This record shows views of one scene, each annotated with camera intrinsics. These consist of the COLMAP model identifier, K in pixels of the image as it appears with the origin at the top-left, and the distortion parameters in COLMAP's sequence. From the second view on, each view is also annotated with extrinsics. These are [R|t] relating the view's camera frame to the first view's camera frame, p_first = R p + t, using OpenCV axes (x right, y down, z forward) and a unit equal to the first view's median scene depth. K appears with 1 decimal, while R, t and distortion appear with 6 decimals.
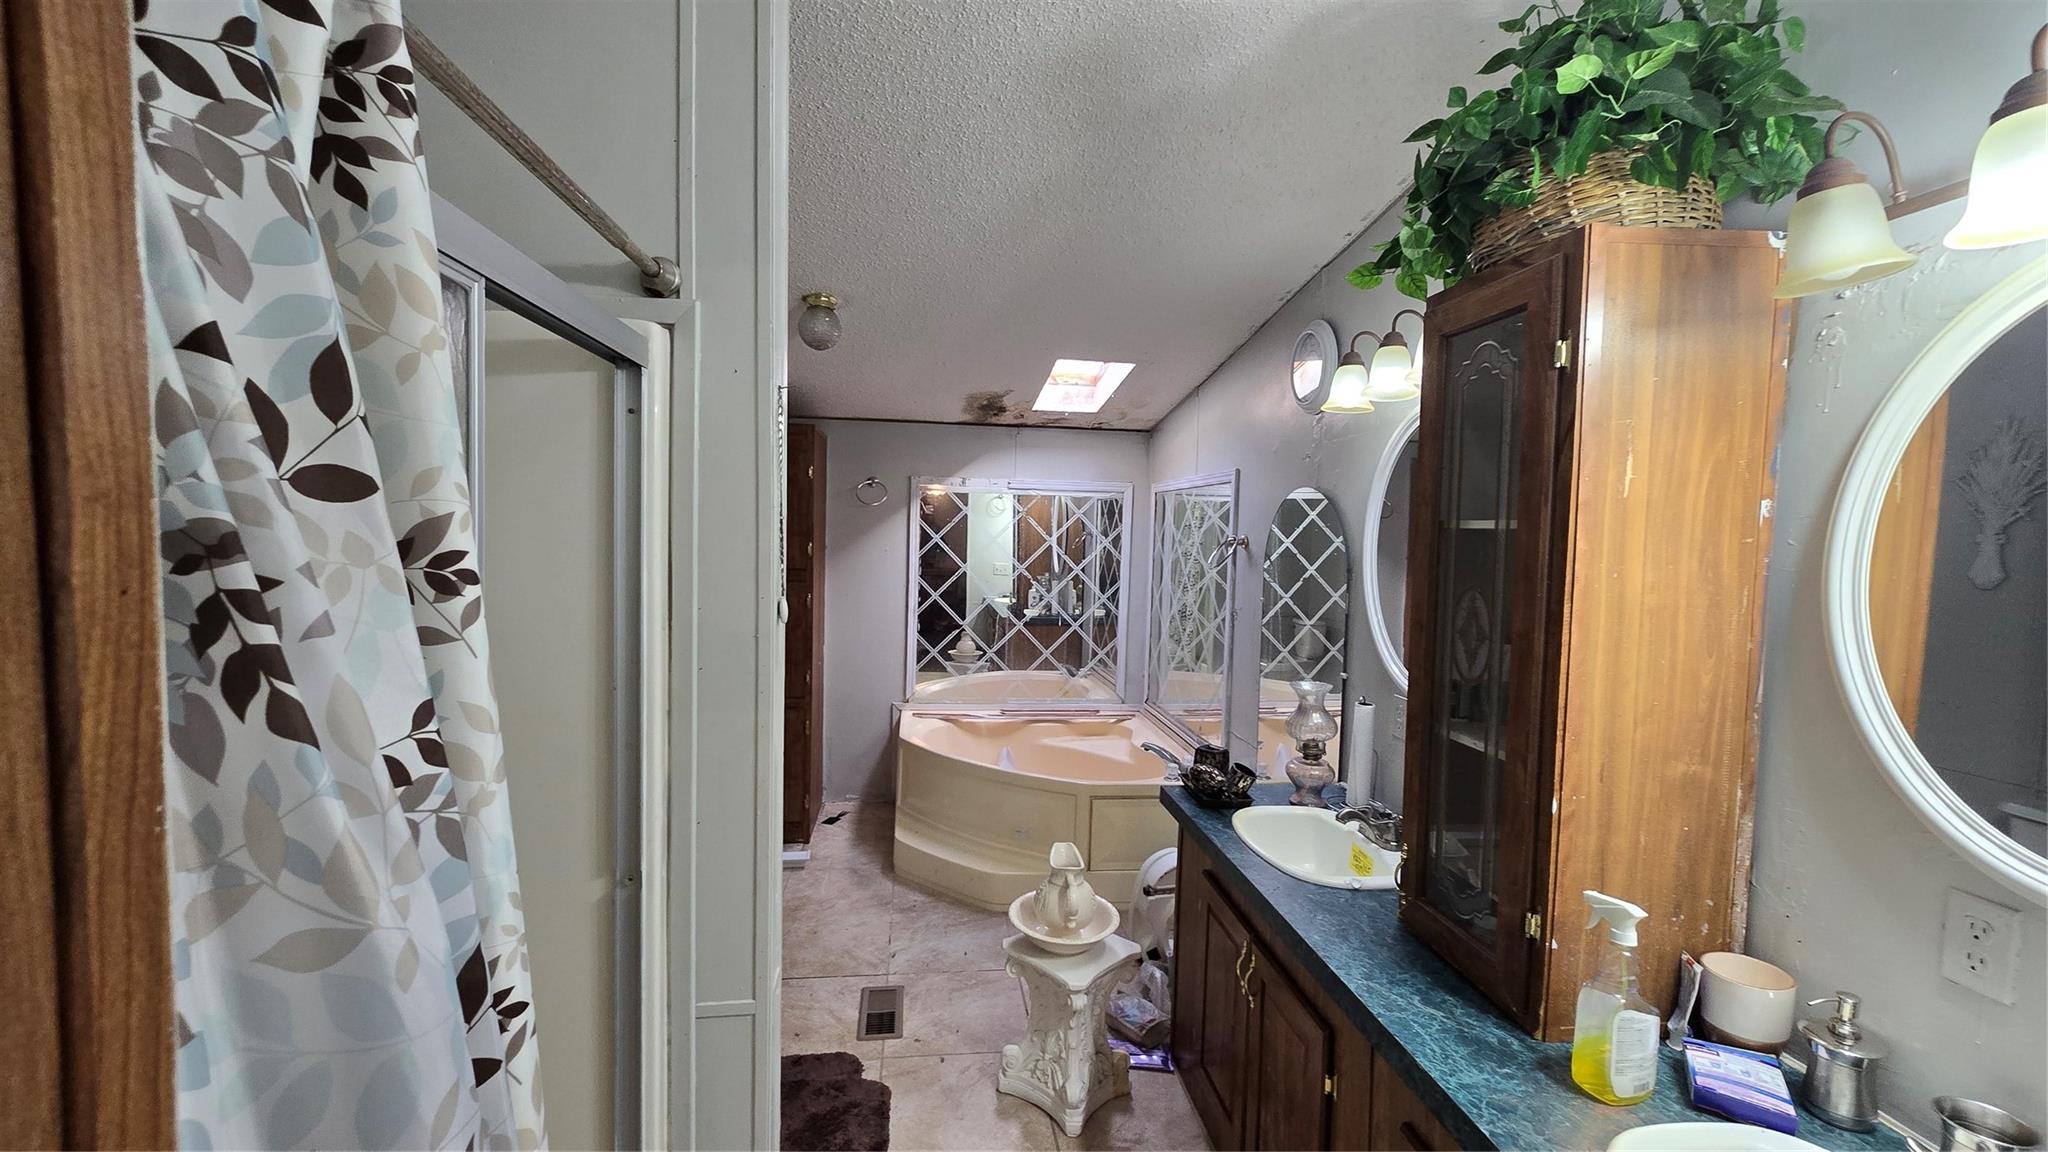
lens RADIAL K [[837.6, 0, 1025.0], [0, 837.6, 576.5], [0, 0, 1]] dist [-0.004918, 0.001029]
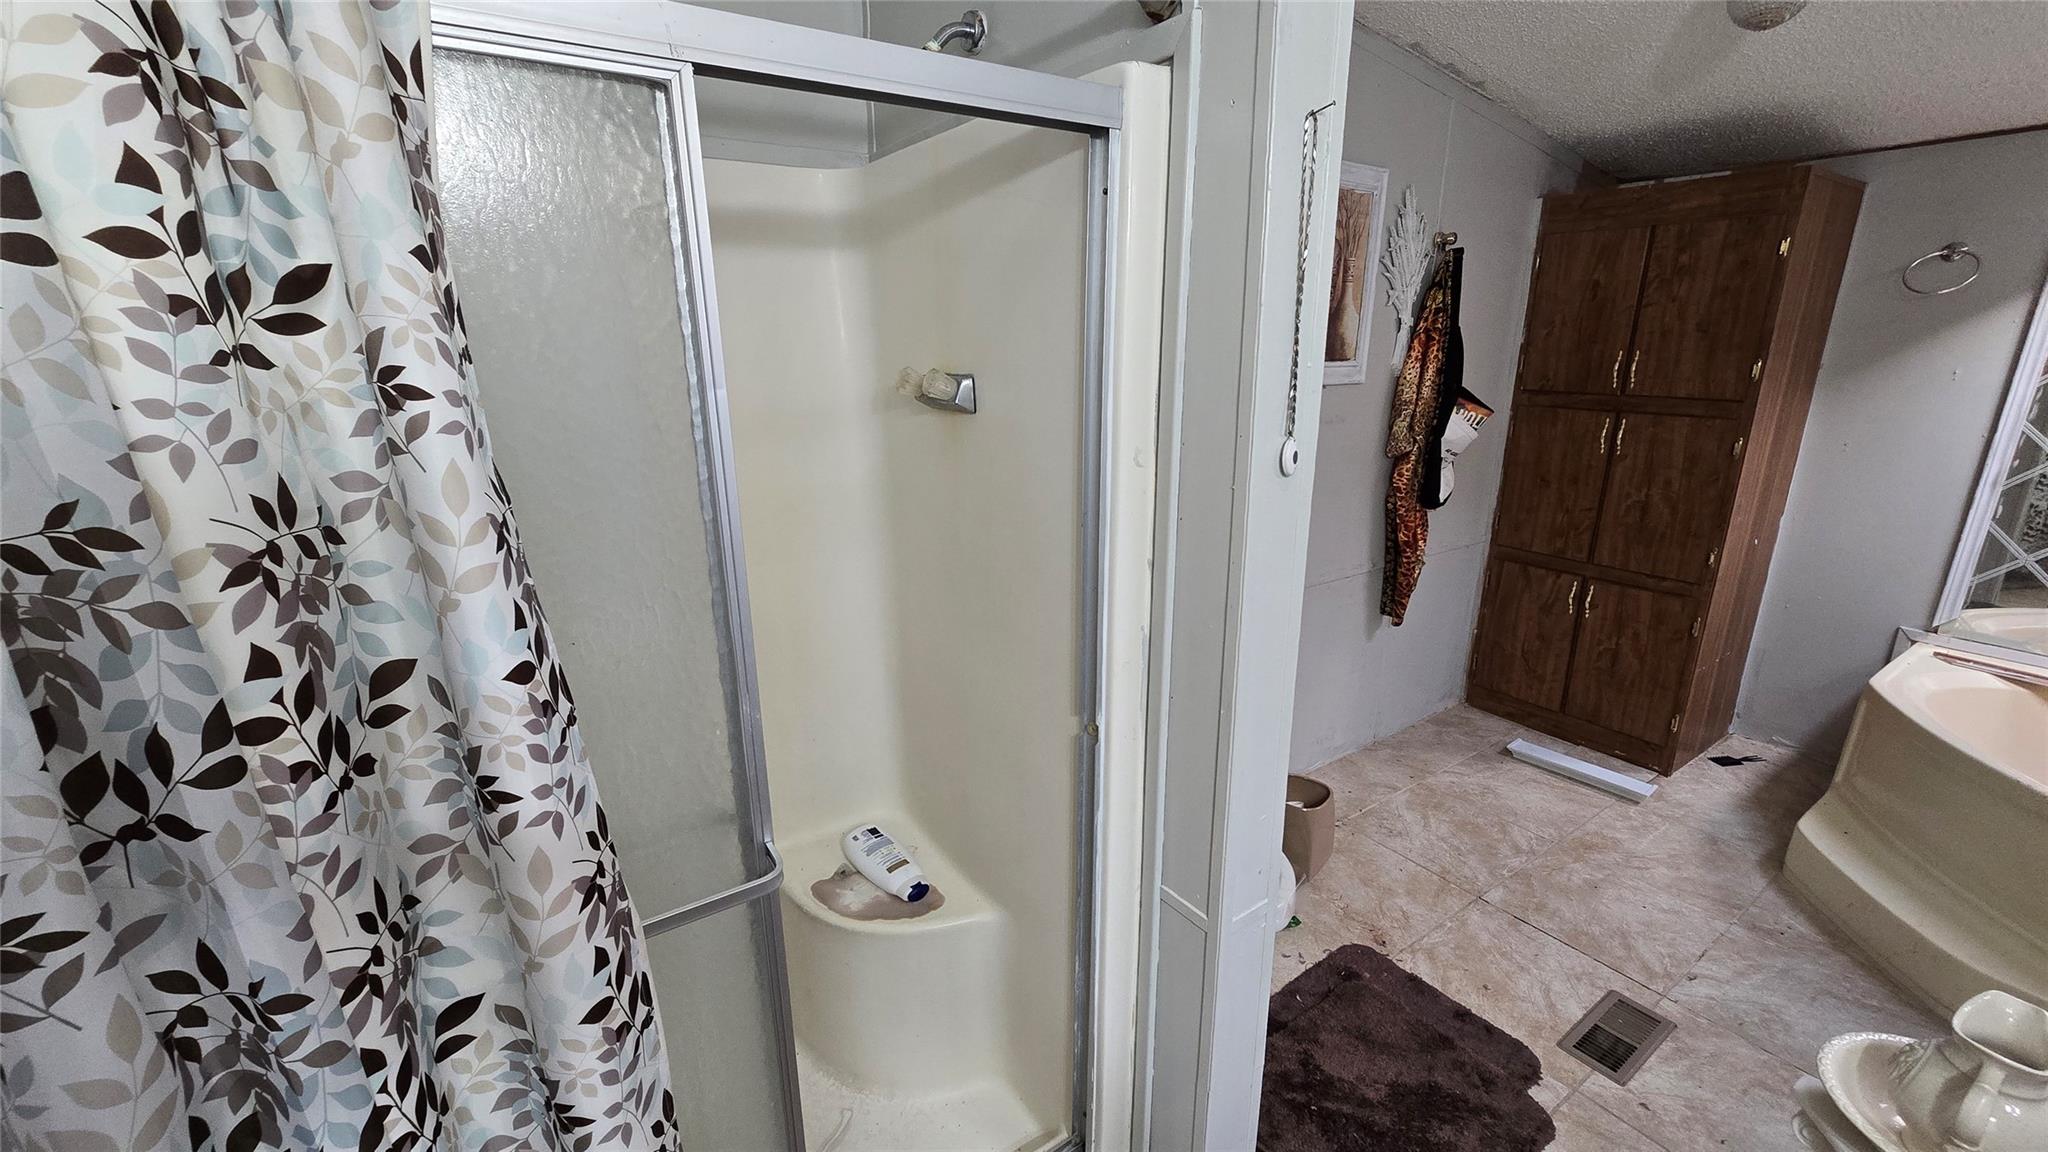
lens RADIAL K [[837.6, 0, 1024.9], [0, 837.6, 574.1], [0, 0, 1]] dist [-0.004918, 0.001029]
pose [[0.450678, 0.219131, -0.865374, 0.114437], [-0.034944, 0.972991, 0.228183, -0.008063], [0.892003, -0.072597, 0.446163, 0.223160]]
